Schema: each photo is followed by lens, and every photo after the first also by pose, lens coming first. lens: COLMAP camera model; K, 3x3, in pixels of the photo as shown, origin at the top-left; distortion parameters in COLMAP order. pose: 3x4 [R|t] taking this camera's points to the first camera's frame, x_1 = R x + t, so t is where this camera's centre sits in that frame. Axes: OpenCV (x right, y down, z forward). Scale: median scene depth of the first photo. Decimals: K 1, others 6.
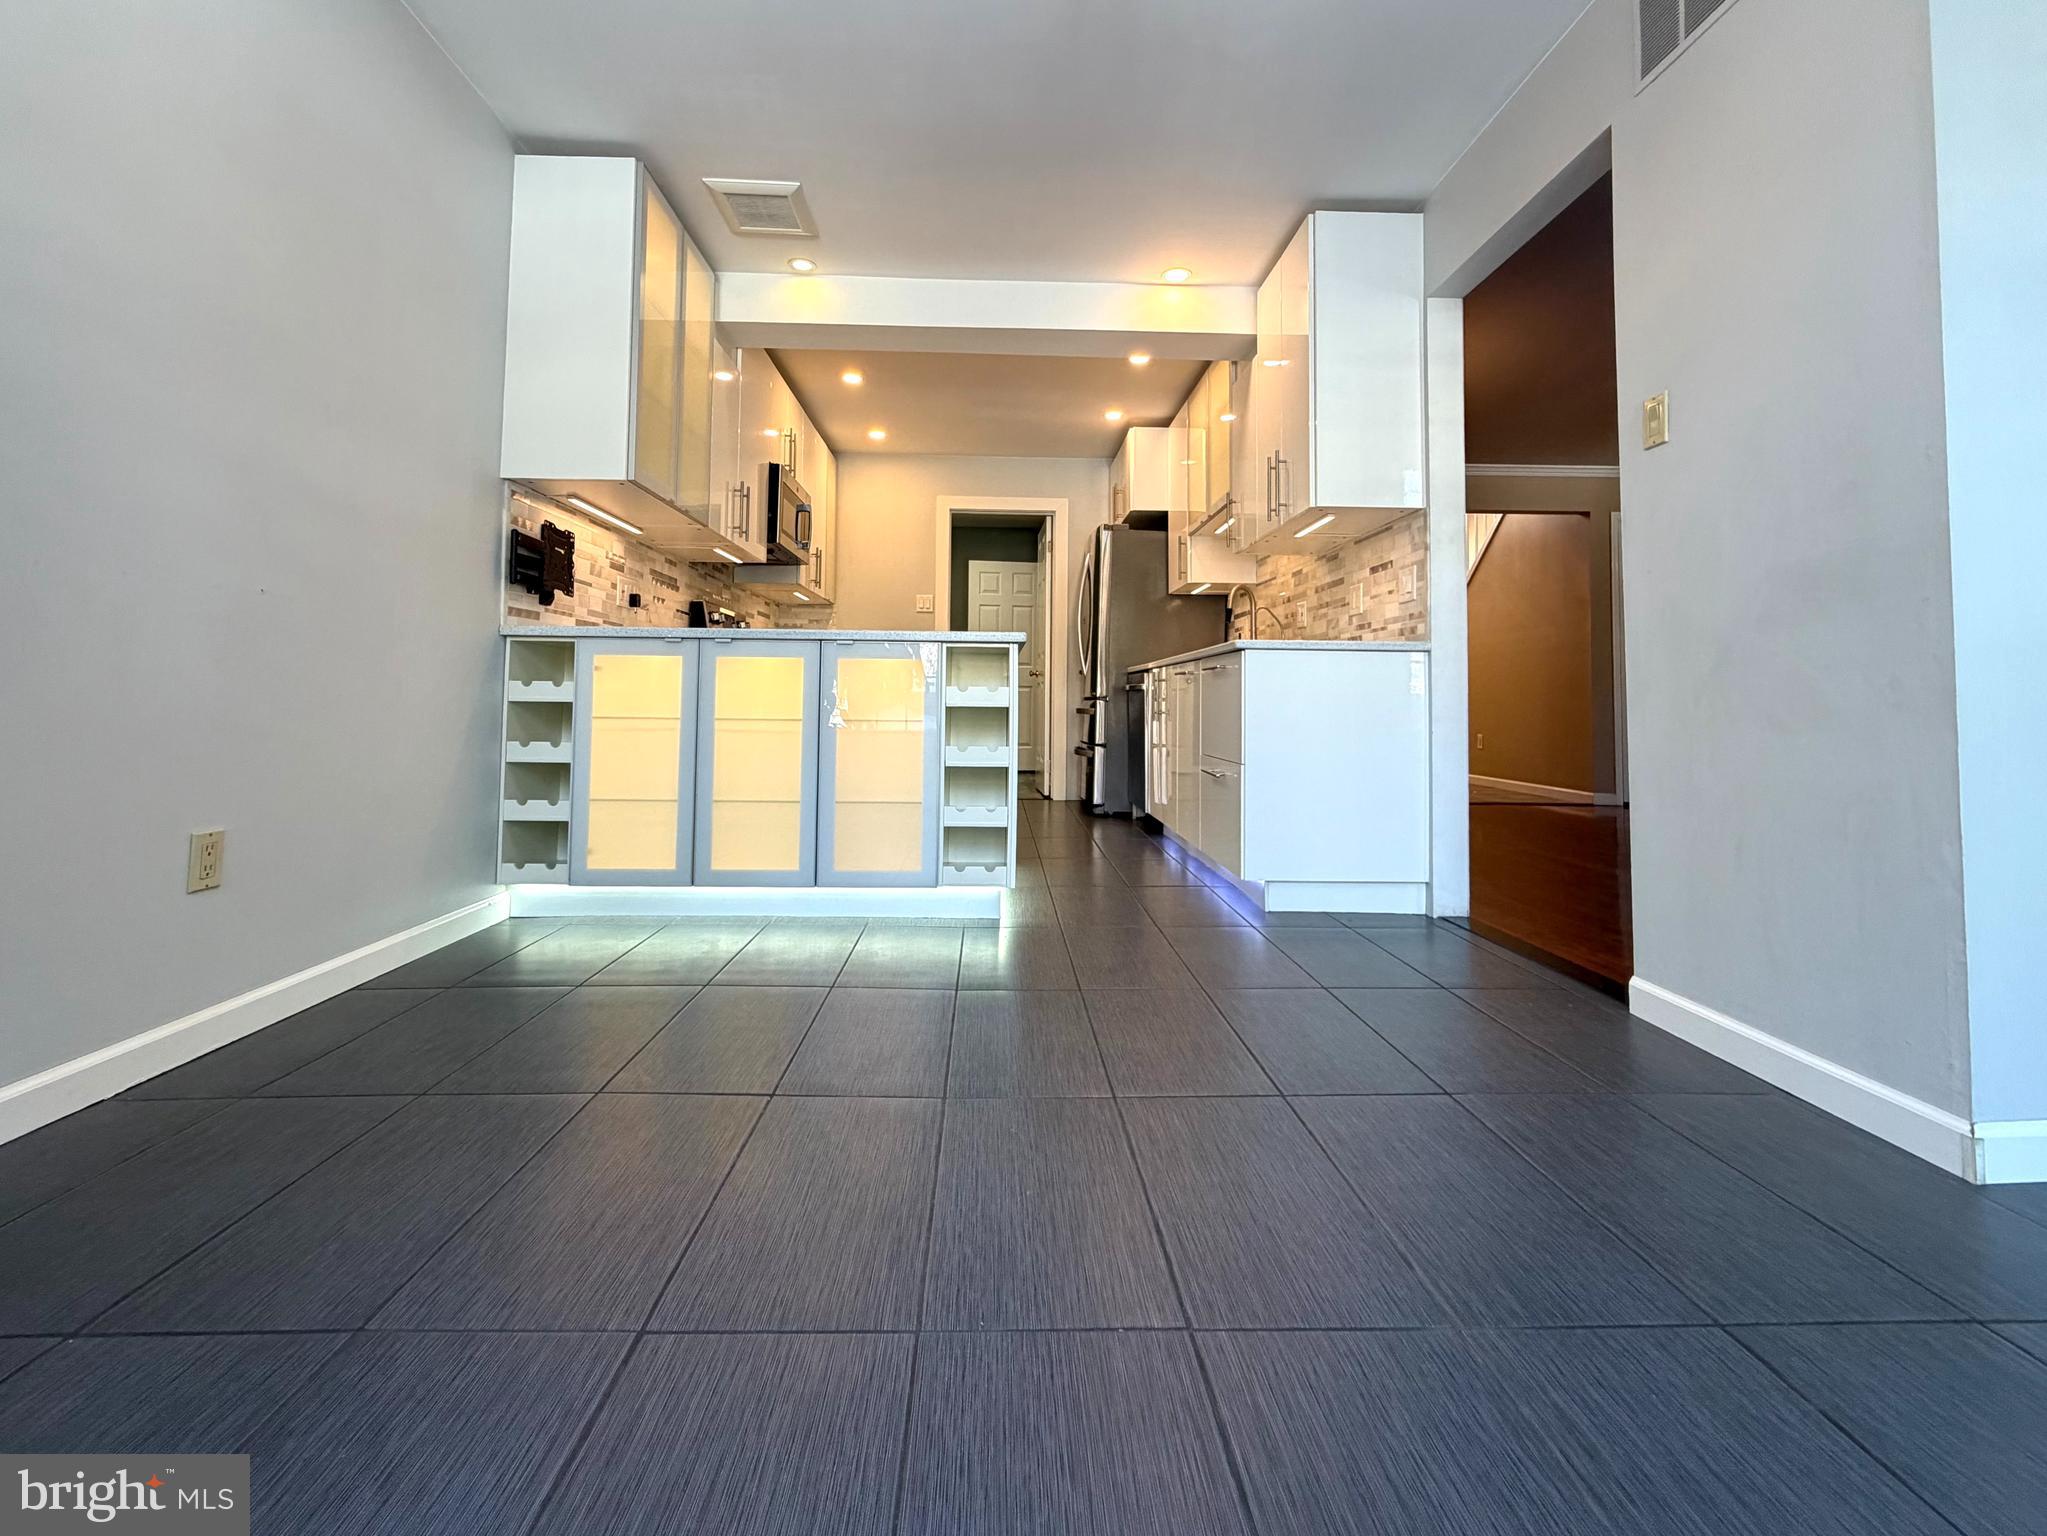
lens RADIAL K [[878.2, 0, 1021.1], [0, 878.2, 656.5], [0, 0, 1]] dist [0.022154, 0.000066]
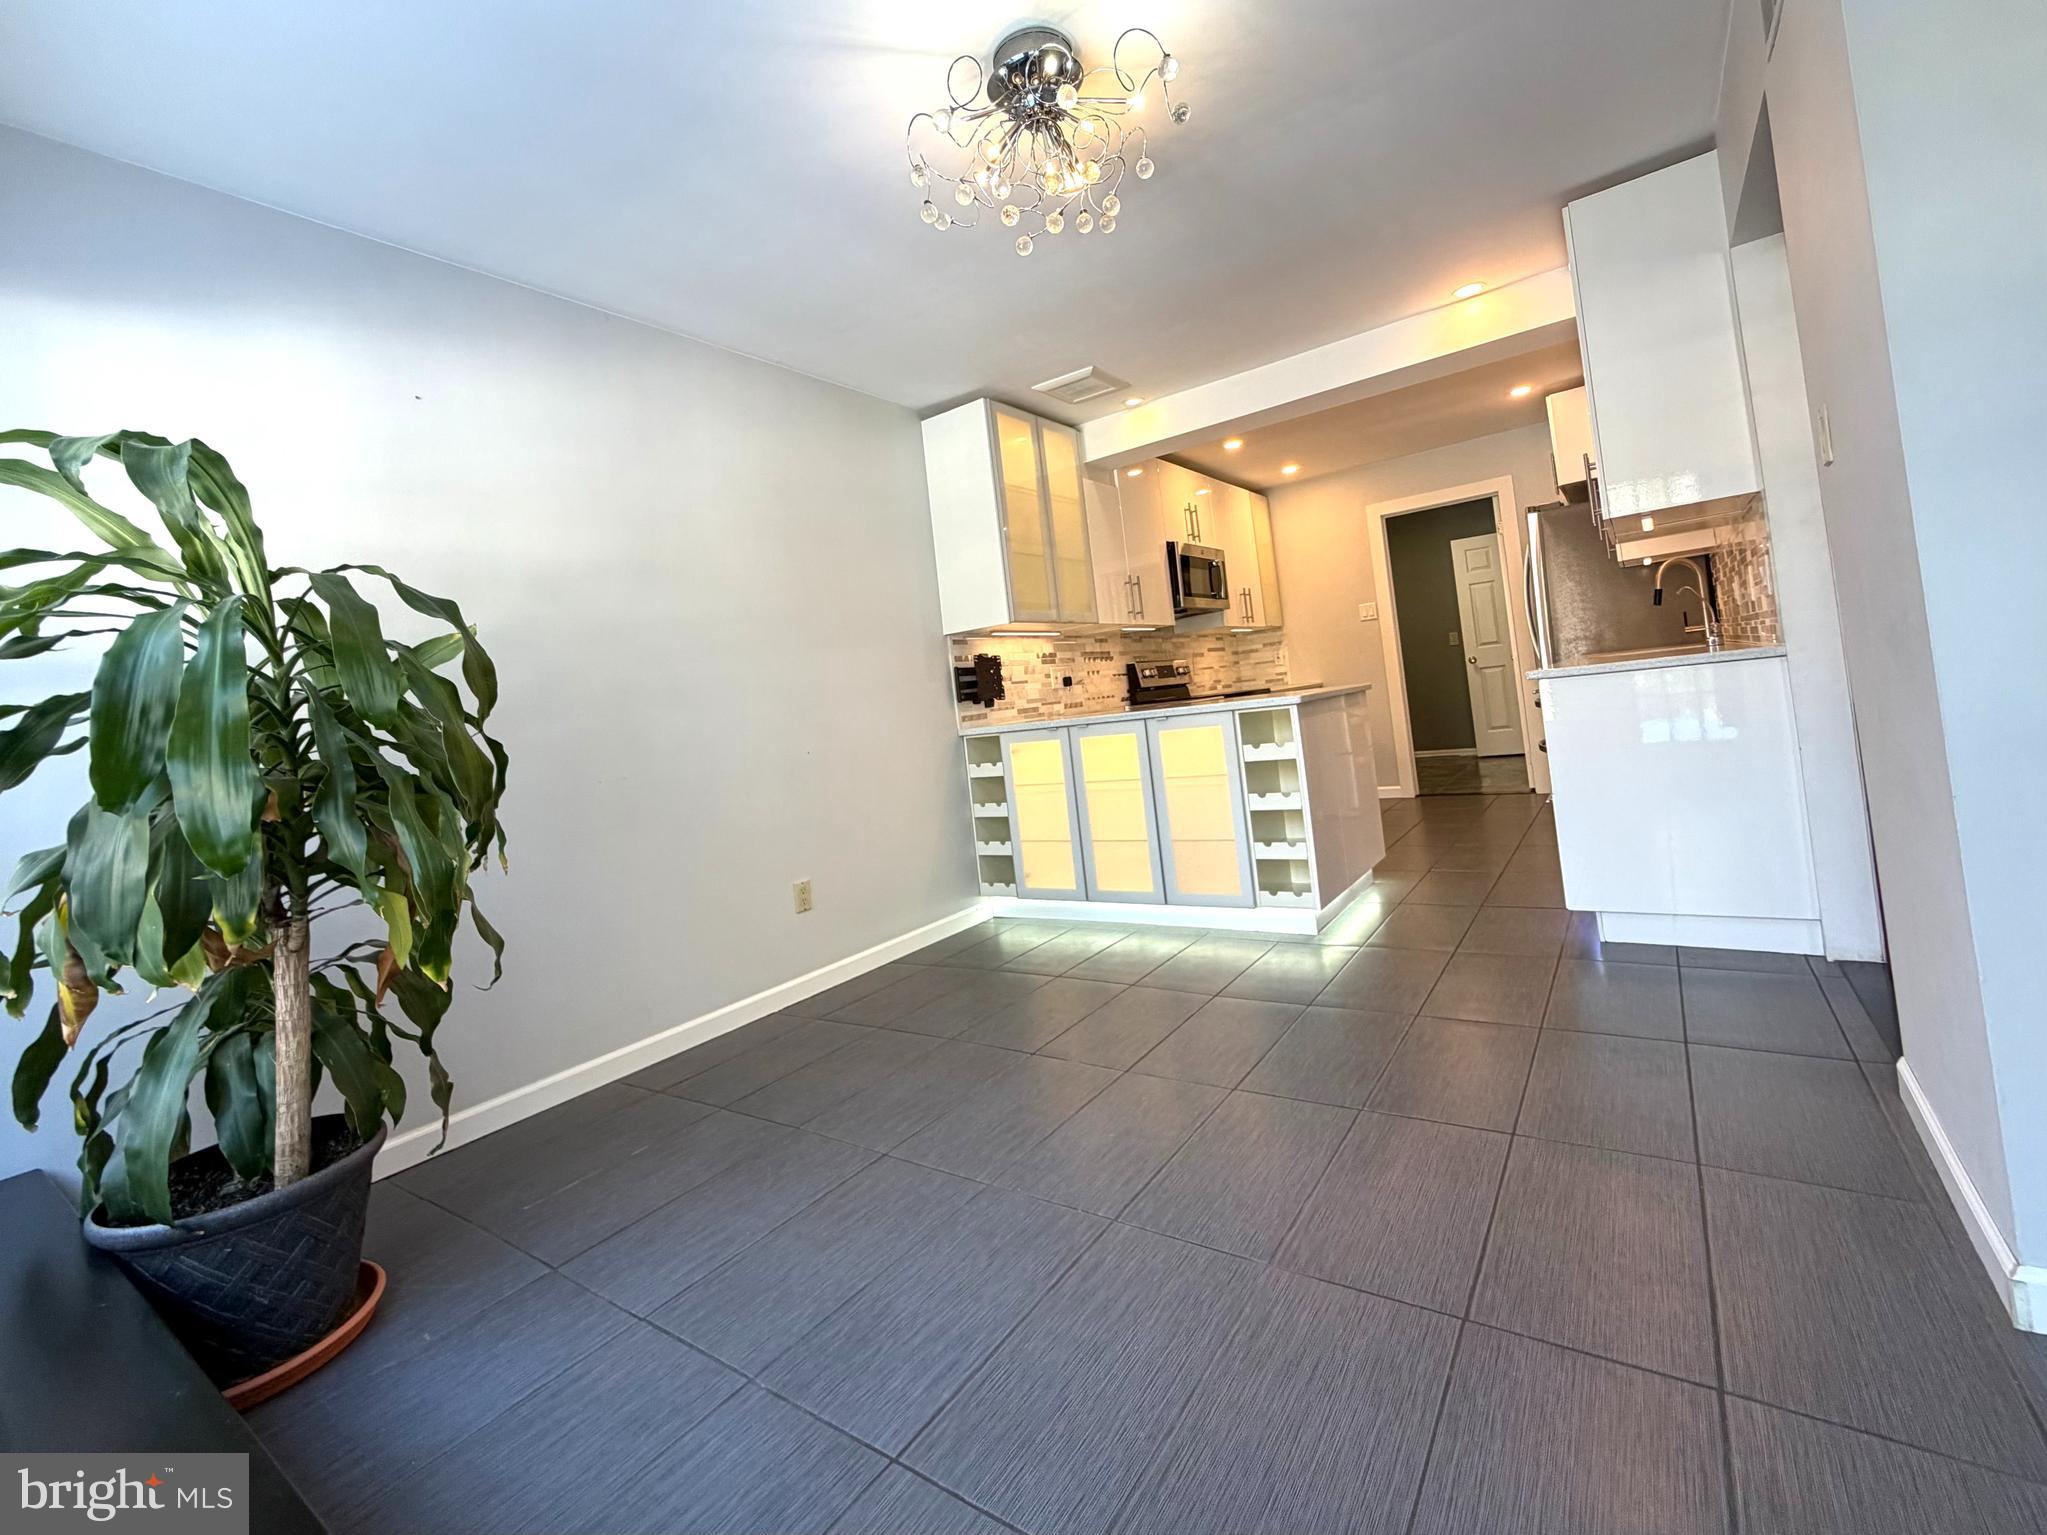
lens RADIAL K [[832.7, 0, 1026.6], [0, 832.7, 694.4], [0, 0, 1]] dist [-0.000422, -0.000143]
pose [[0.802462, -0.115674, -0.585383, 0.345675], [0.149236, 0.988759, 0.009194, -0.088585], [0.577739, -0.094738, 0.810705, -0.094460]]
